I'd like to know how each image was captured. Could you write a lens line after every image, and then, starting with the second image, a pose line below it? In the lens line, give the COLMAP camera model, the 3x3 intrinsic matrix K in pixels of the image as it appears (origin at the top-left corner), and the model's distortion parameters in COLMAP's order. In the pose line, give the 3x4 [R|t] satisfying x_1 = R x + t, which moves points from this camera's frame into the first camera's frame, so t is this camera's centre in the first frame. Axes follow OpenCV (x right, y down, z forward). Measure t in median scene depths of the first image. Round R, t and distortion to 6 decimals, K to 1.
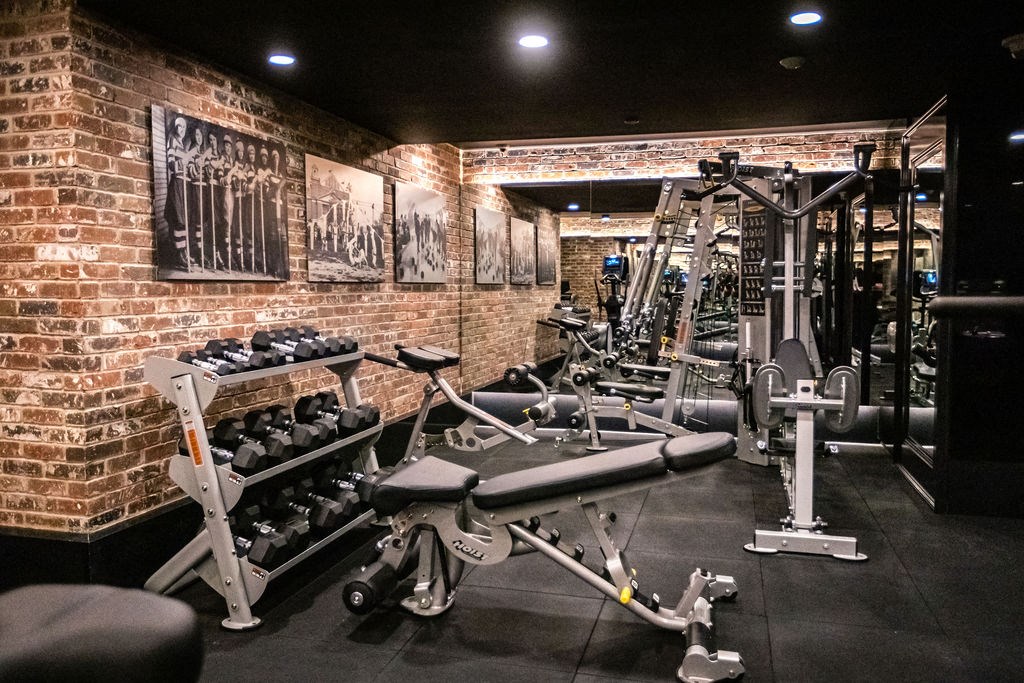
lens RADIAL K [[783.3, 0, 512.0], [0, 783.3, 341.5], [0, 0, 1]] dist [0.000112, -0.001361]
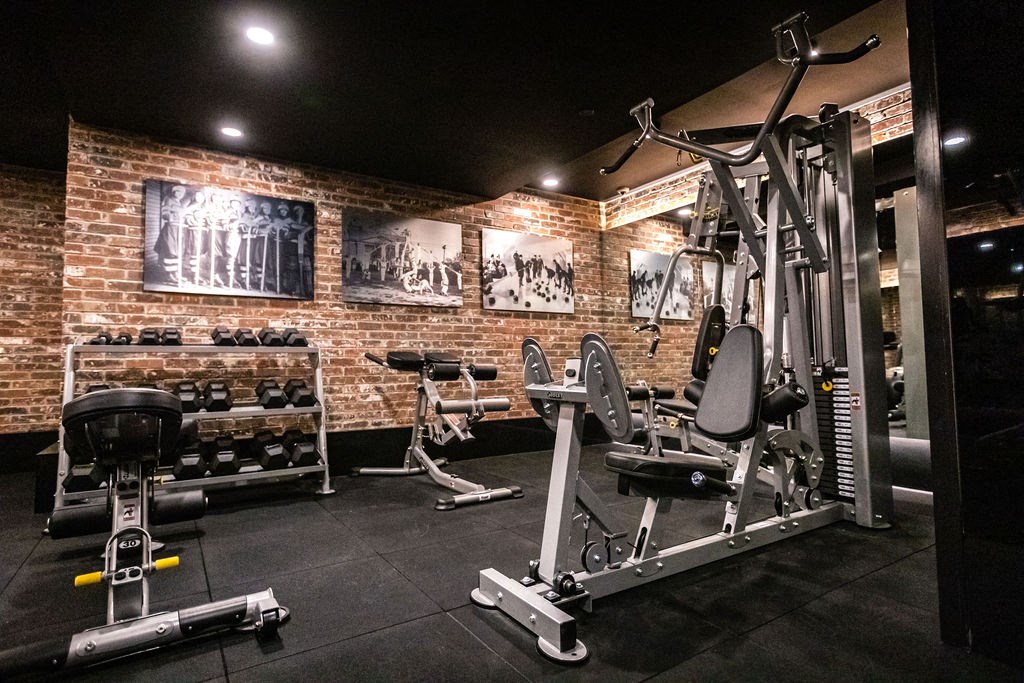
lens RADIAL K [[528.7, 0, 512.0], [0, 528.7, 341.5], [0, 0, 1]] dist [-0.000111, 0.000288]
pose [[0.747195, -0.039327, -0.663440, 0.637459], [-0.032927, 0.994831, -0.096054, 0.078782], [0.663789, 0.093617, 0.742038, 0.619690]]
